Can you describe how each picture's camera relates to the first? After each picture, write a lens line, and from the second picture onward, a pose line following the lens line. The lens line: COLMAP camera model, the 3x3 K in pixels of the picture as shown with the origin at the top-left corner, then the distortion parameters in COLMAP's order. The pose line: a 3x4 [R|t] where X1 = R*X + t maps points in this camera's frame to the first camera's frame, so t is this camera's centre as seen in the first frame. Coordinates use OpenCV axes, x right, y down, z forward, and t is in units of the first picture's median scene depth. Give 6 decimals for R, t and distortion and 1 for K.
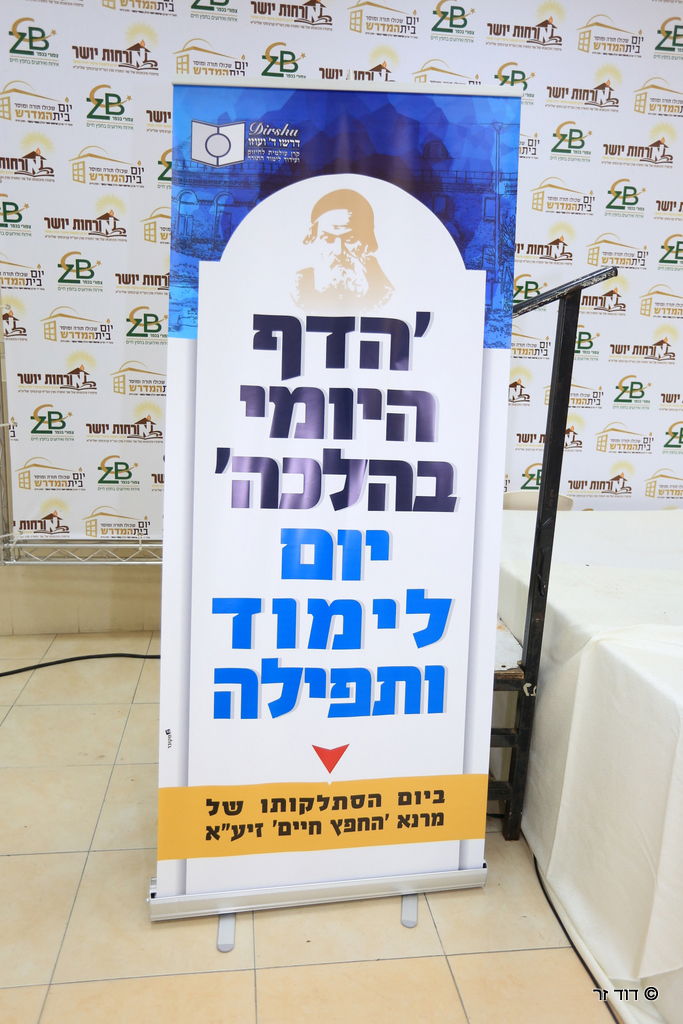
lens RADIAL K [[779.5, 0, 341.5], [0, 779.5, 512.0], [0, 0, 1]] dist [0.001618, 0.000643]
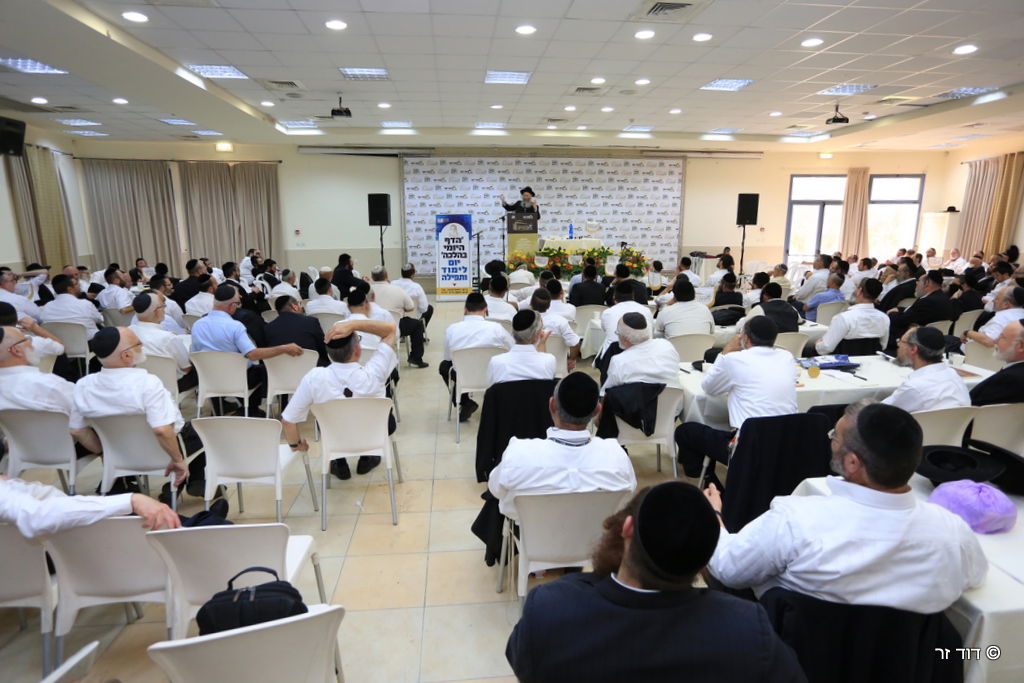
lens RADIAL K [[545.8, 0, 512.0], [0, 545.8, 341.5], [0, 0, 1]] dist [-0.067607, 0.035336]
pose [[0.998810, -0.036484, -0.032370, 0.869465], [0.036526, 0.999332, 0.000723, 1.028159], [0.032322, -0.001905, 0.999476, -5.571525]]
